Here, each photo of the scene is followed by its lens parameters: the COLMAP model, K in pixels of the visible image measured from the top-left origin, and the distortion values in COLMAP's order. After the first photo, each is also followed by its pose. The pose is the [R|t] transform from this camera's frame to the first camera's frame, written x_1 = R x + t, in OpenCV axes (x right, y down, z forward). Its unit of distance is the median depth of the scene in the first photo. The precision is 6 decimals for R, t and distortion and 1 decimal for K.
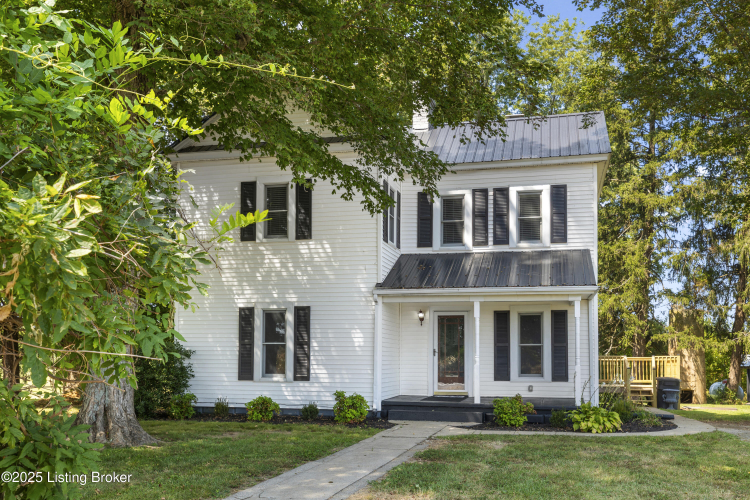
lens RADIAL K [[764.8, 0, 377.3], [0, 764.8, 250.1], [0, 0, 1]] dist [-0.027214, 0.000000]
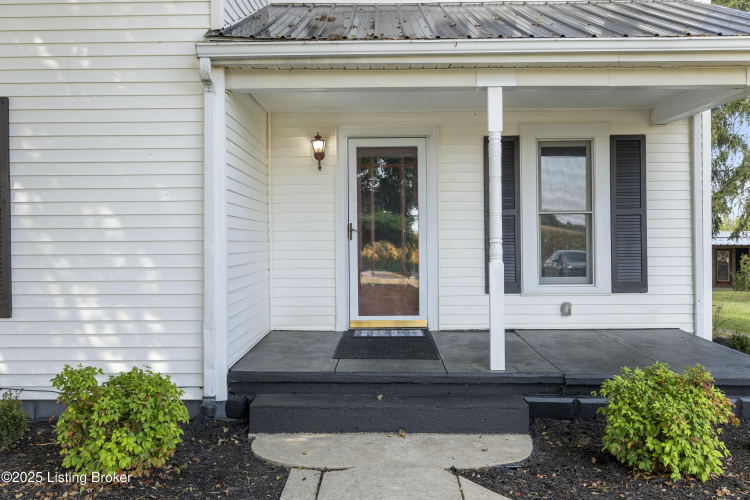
lens RADIAL K [[718.5, 0, 372.0], [0, 718.5, 253.6], [0, 0, 1]] dist [0.001067, 0.000000]
pose [[0.979167, -0.014494, 0.202537, 0.004098], [-0.018897, 0.986616, 0.161963, 0.082566], [-0.202173, -0.162416, 0.965788, 0.620279]]
